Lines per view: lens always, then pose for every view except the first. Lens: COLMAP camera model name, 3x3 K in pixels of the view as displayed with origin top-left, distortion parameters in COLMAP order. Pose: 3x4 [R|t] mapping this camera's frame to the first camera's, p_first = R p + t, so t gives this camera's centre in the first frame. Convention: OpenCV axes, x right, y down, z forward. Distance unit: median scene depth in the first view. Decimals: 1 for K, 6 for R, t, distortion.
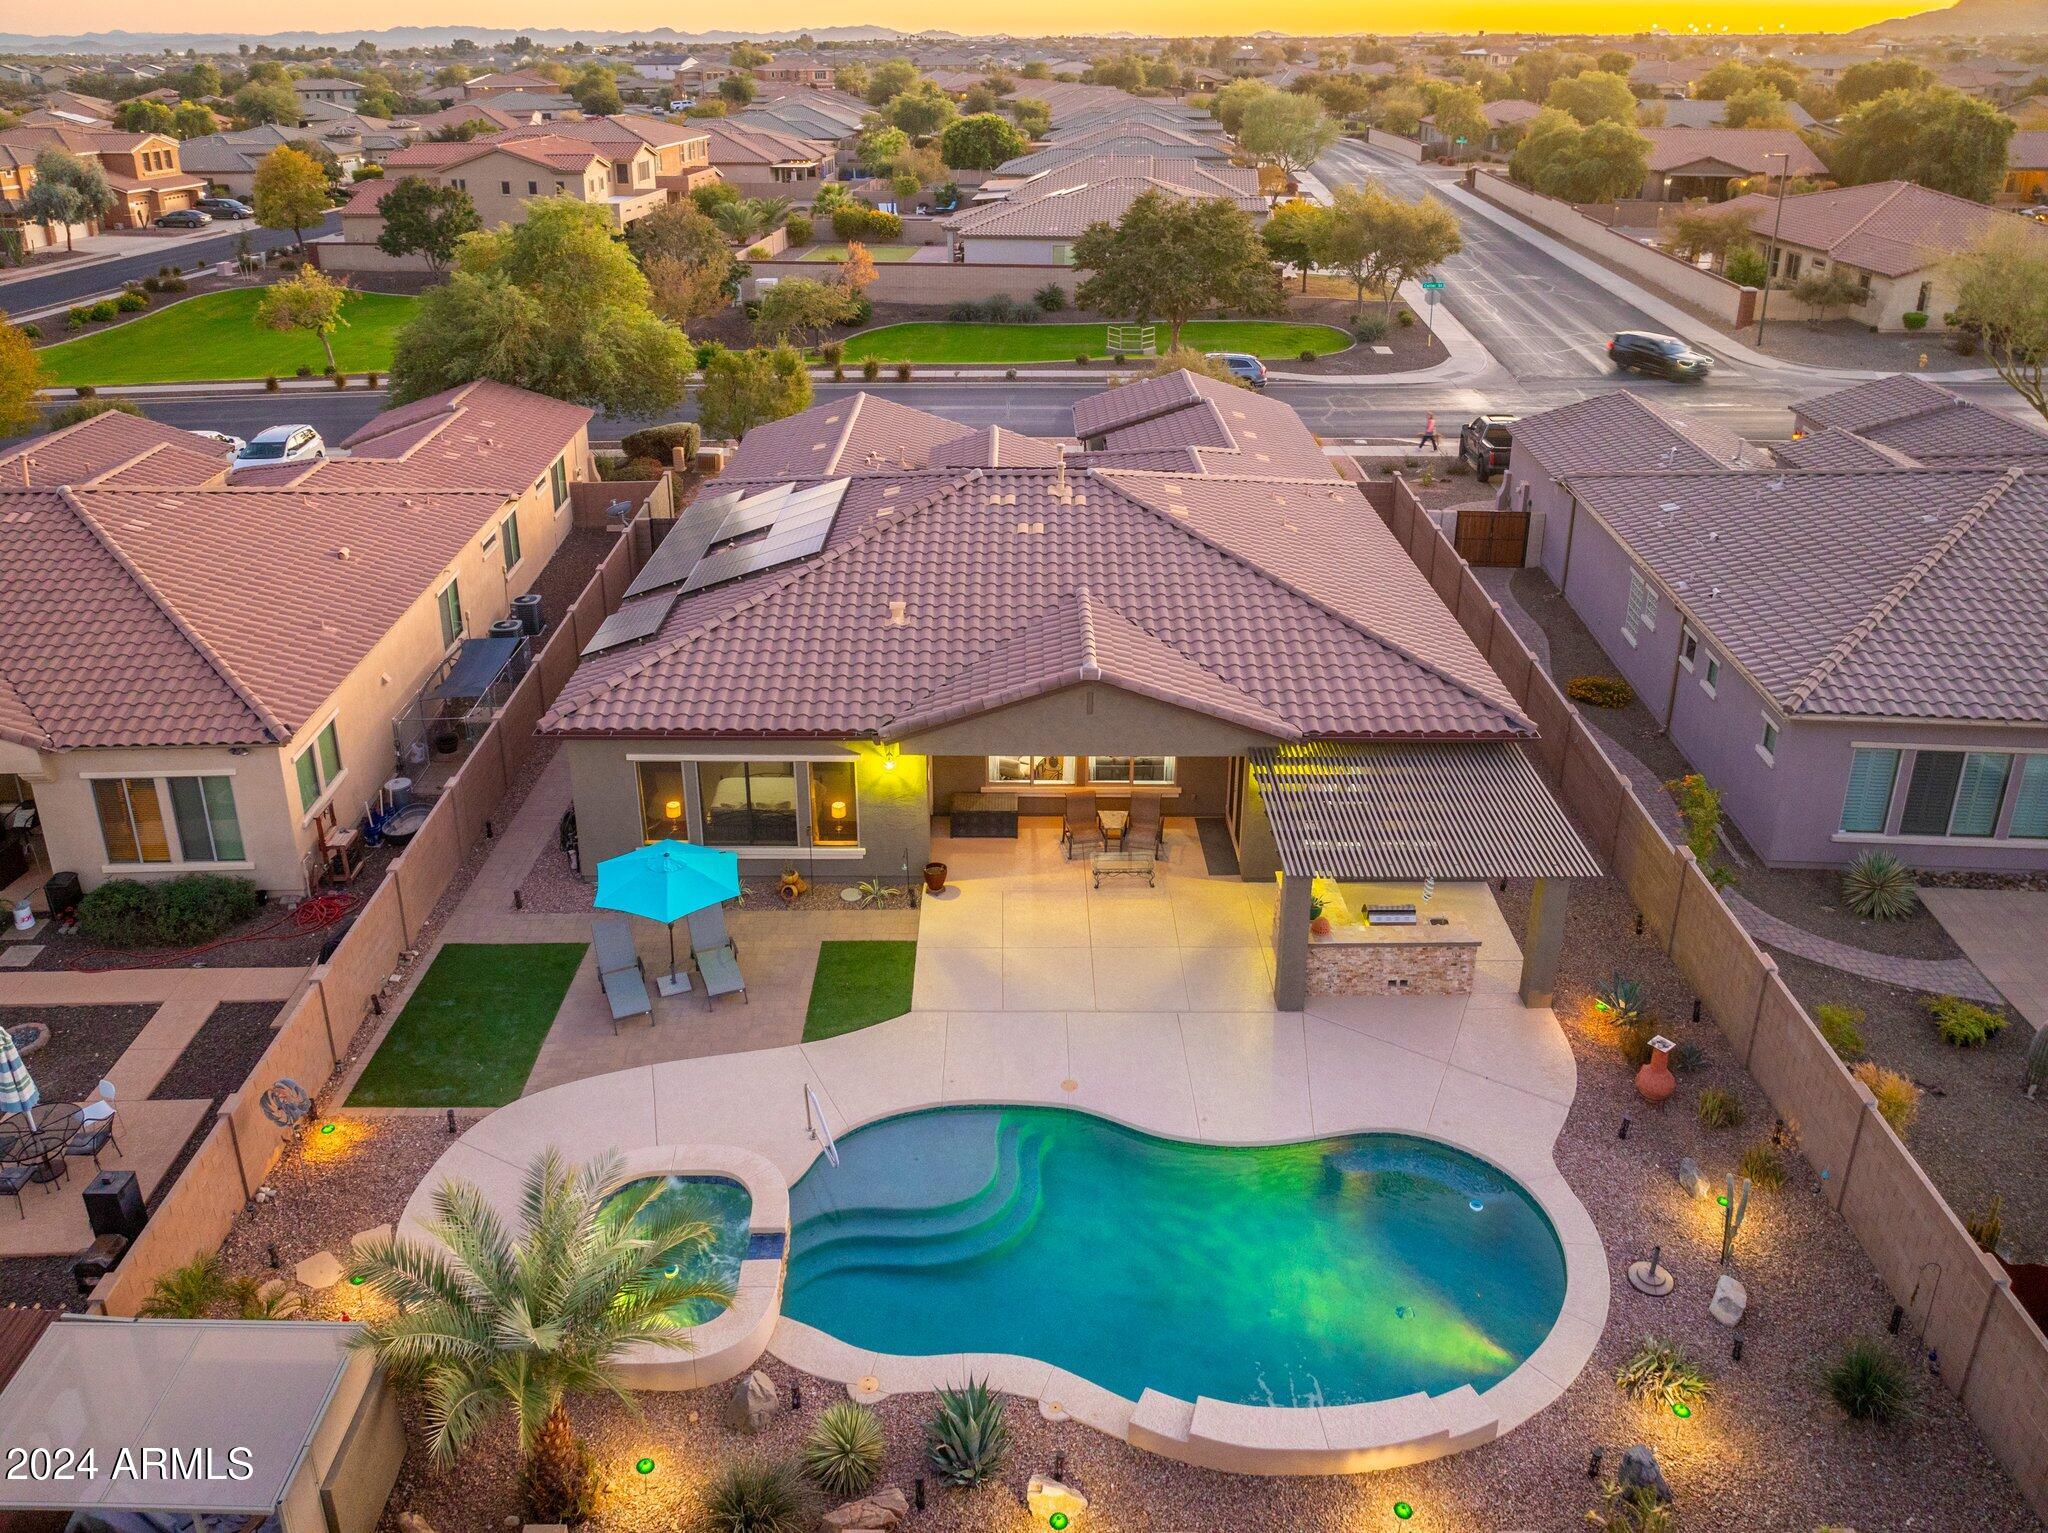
lens RADIAL K [[1491.8, 0, 1018.0], [0, 1491.8, 564.6], [0, 0, 1]] dist [-0.030237, 0.001541]
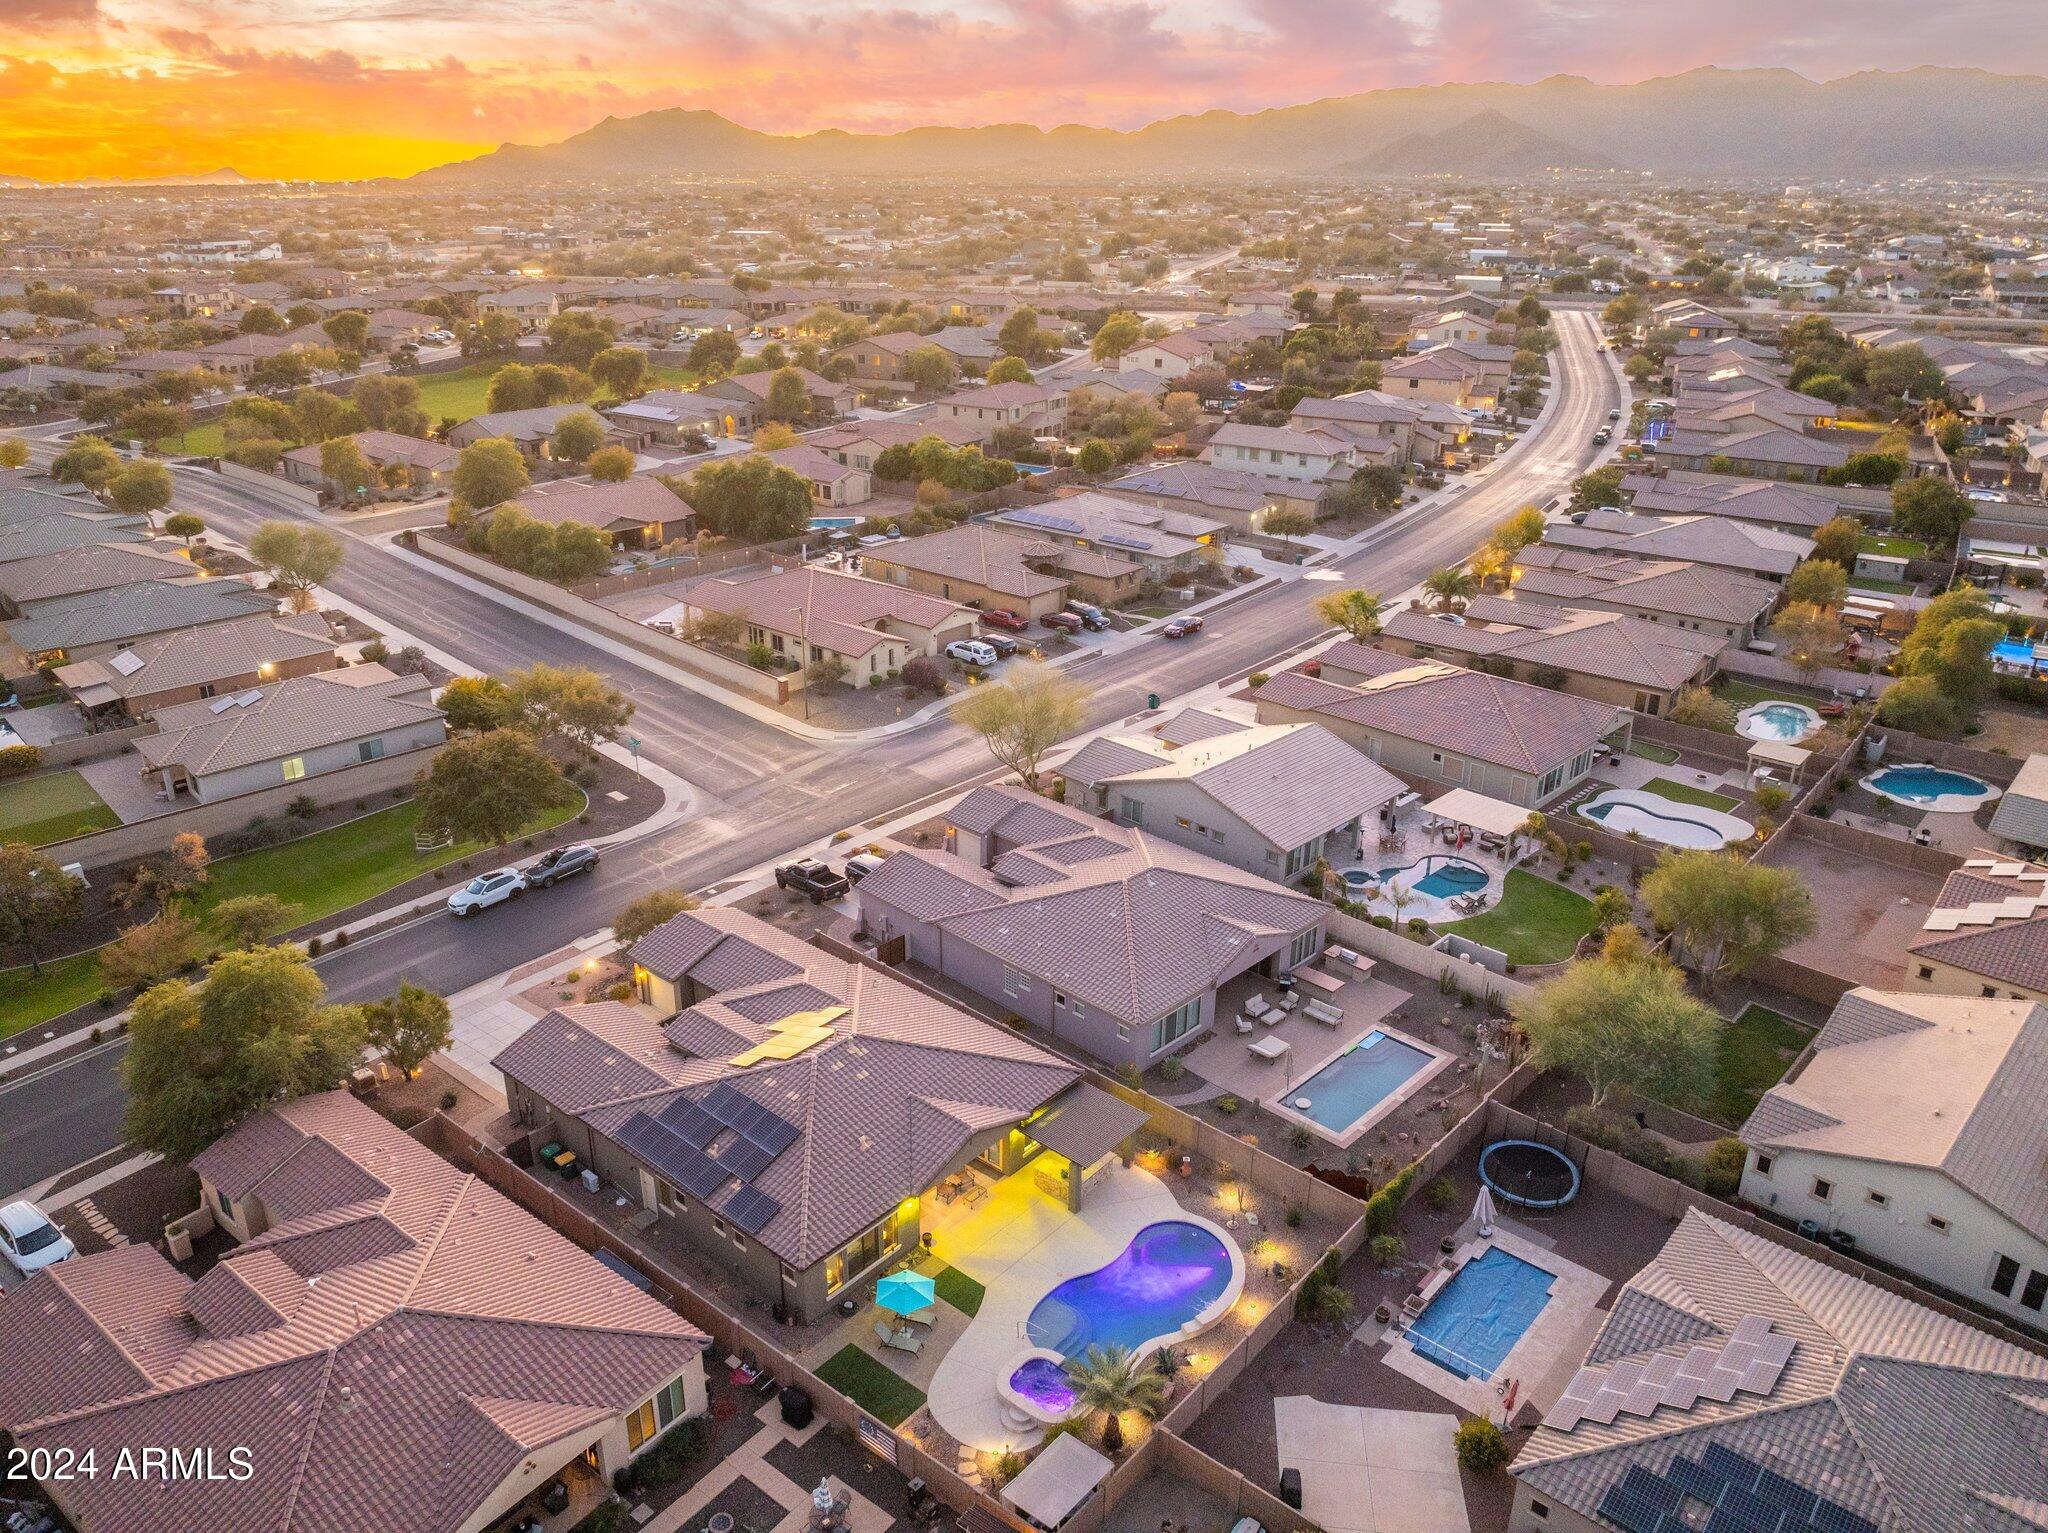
lens RADIAL K [[1491.8, 0, 1013.4], [0, 1491.8, 749.2], [0, 0, 1]] dist [-0.030237, 0.001541]
pose [[0.647094, -0.277029, 0.710299, -1.454141], [0.245175, 0.957775, 0.150191, -0.864092], [-0.721913, 0.076960, 0.687691, -0.768413]]
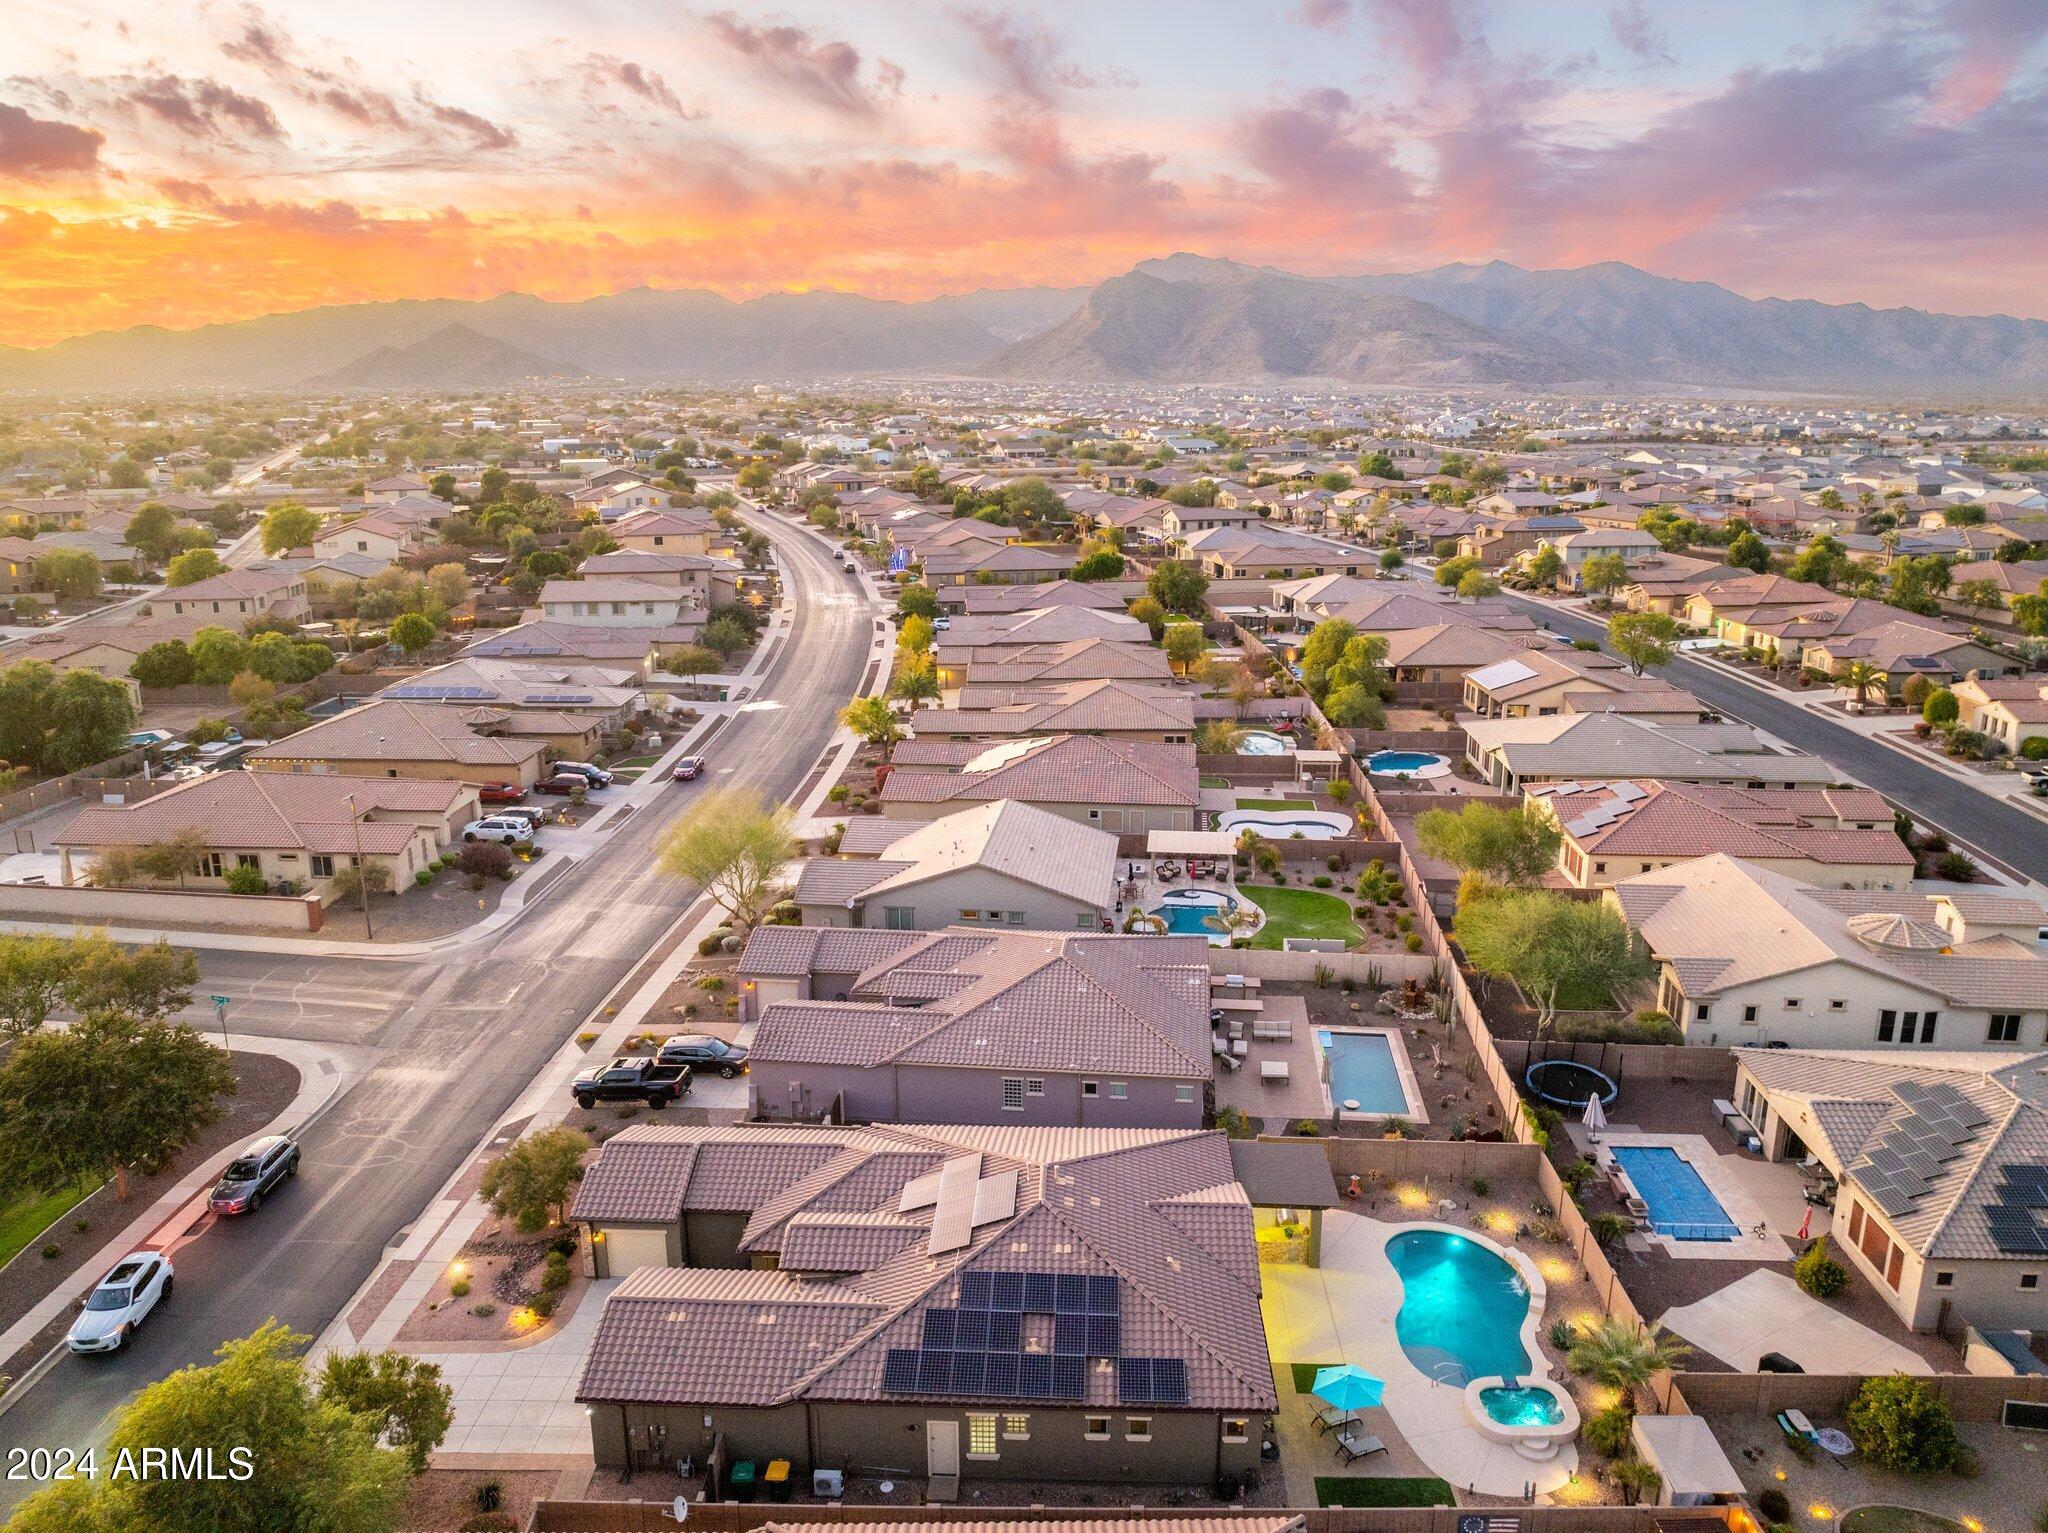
lens RADIAL K [[1491.8, 0, 1039.6], [0, 1491.8, 759.7], [0, 0, 1]] dist [-0.030237, 0.001541]
pose [[0.023187, -0.243013, 0.969746, -1.837281], [0.329413, 0.917694, 0.222092, -1.064782], [-0.943901, 0.314297, 0.101330, 0.859932]]
